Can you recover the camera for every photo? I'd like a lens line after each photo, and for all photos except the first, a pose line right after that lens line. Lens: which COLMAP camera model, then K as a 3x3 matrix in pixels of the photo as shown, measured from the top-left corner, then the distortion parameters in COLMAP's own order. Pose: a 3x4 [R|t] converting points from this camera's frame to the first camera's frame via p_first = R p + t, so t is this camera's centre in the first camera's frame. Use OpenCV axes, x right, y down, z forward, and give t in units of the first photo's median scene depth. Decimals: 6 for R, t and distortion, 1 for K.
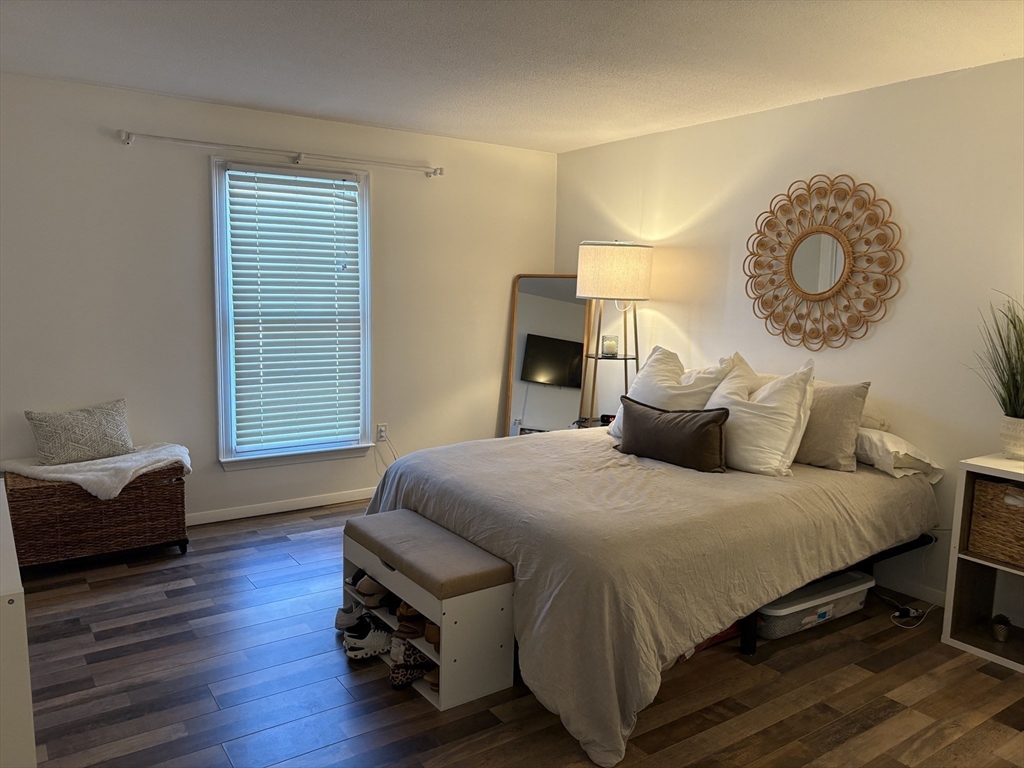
lens RADIAL K [[777.6, 0, 516.2], [0, 777.6, 385.4], [0, 0, 1]] dist [0.054540, -0.052666]
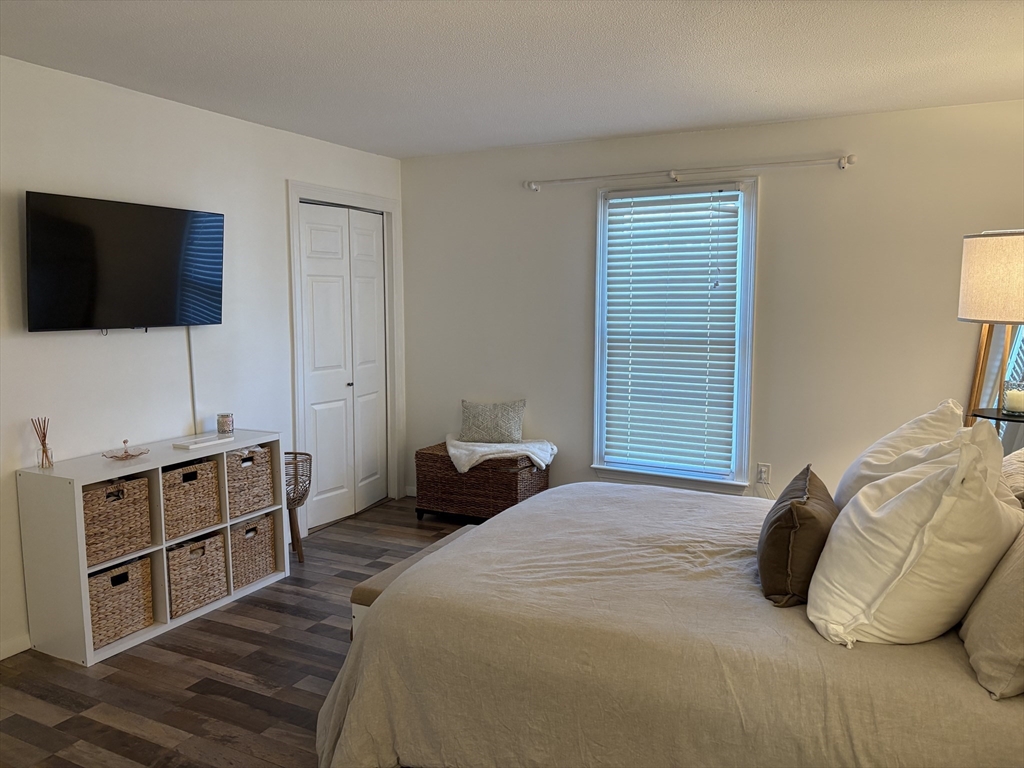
lens RADIAL K [[777.6, 0, 516.2], [0, 777.6, 385.4], [0, 0, 1]] dist [0.054540, -0.052666]
pose [[0.469516, 0.083875, -0.878931, 0.513288], [-0.108478, 0.993416, 0.036852, -0.043875], [0.876235, 0.078042, 0.475523, 0.380260]]
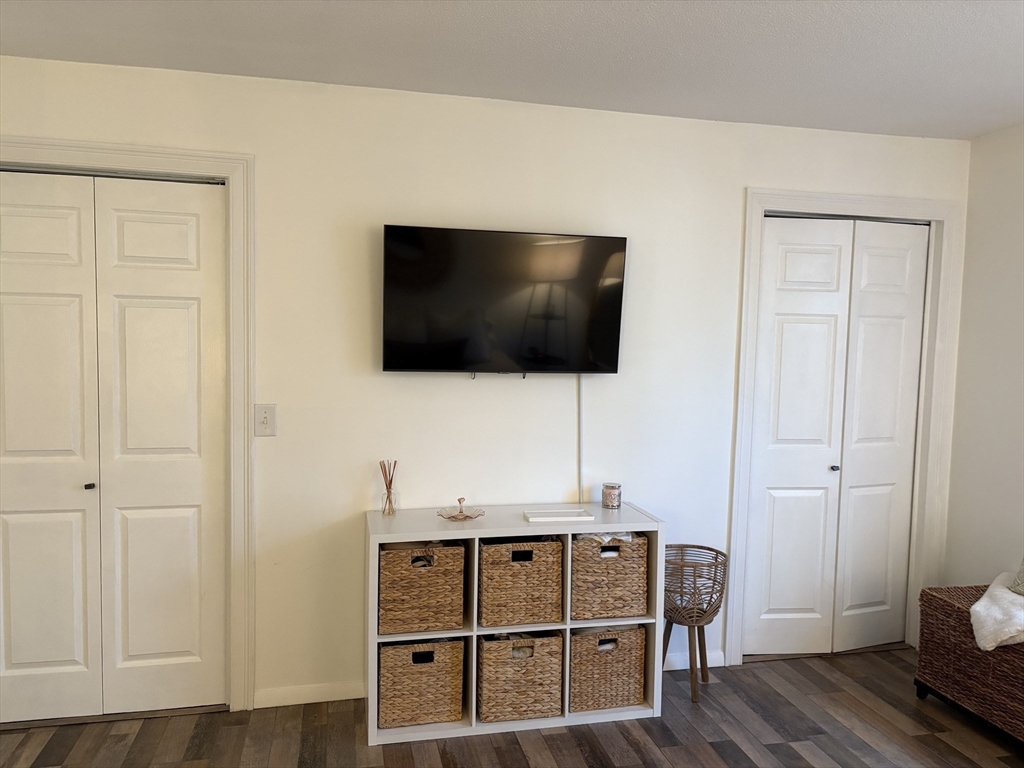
lens RADIAL K [[777.6, 0, 516.2], [0, 777.6, 385.4], [0, 0, 1]] dist [0.054540, -0.052666]
pose [[-0.370181, 0.039004, -0.928141, 0.272948], [-0.153052, 0.982904, 0.102349, -0.091013], [0.916265, 0.179941, -0.357882, 0.669630]]
